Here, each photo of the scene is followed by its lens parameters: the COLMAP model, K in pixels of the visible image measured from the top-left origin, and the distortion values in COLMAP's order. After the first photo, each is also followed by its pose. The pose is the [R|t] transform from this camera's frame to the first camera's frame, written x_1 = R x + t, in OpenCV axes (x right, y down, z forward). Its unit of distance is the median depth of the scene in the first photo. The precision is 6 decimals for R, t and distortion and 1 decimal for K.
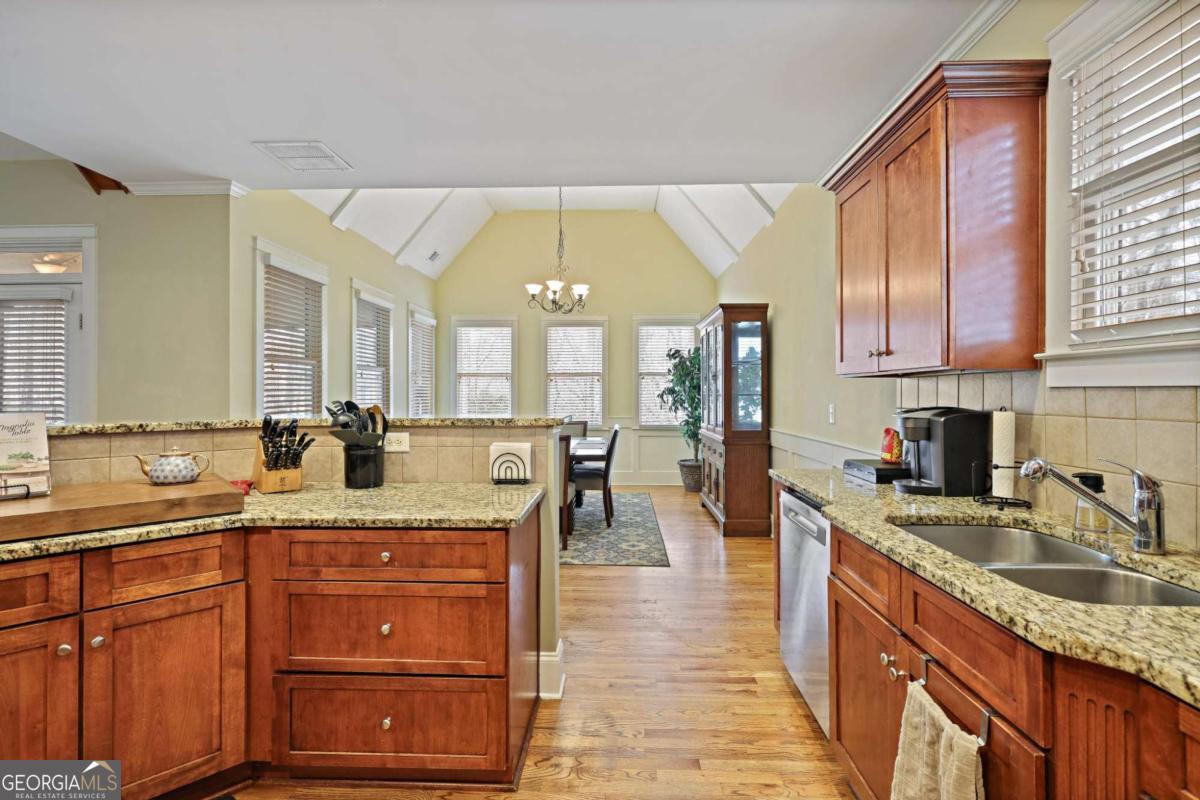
lens RADIAL K [[544.5, 0, 606.7], [0, 544.5, 391.0], [0, 0, 1]] dist [-0.003426, 0.000538]
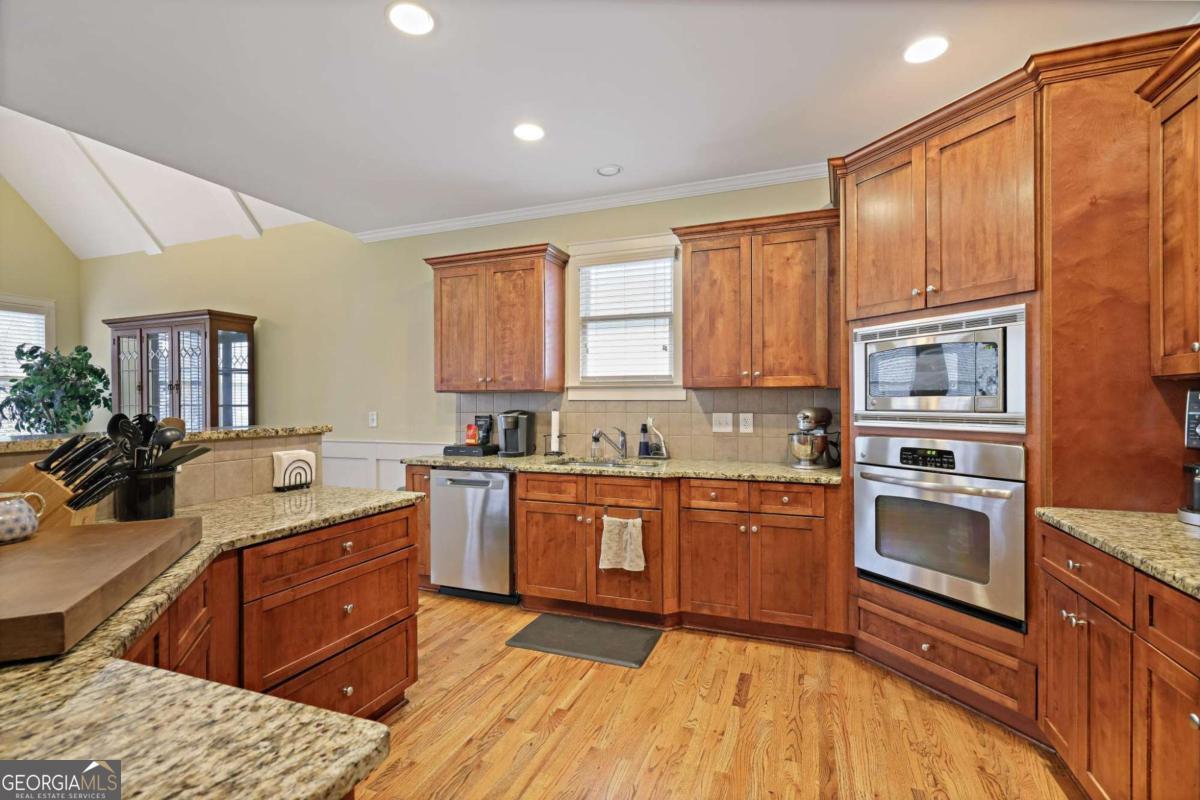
lens RADIAL K [[544.5, 0, 603.2], [0, 544.5, 405.5], [0, 0, 1]] dist [-0.003426, 0.000538]
pose [[0.336809, -0.006137, 0.941553, -1.265564], [0.000052, 0.999979, 0.006499, 0.001731], [-0.941573, -0.002140, 0.336802, 0.107520]]
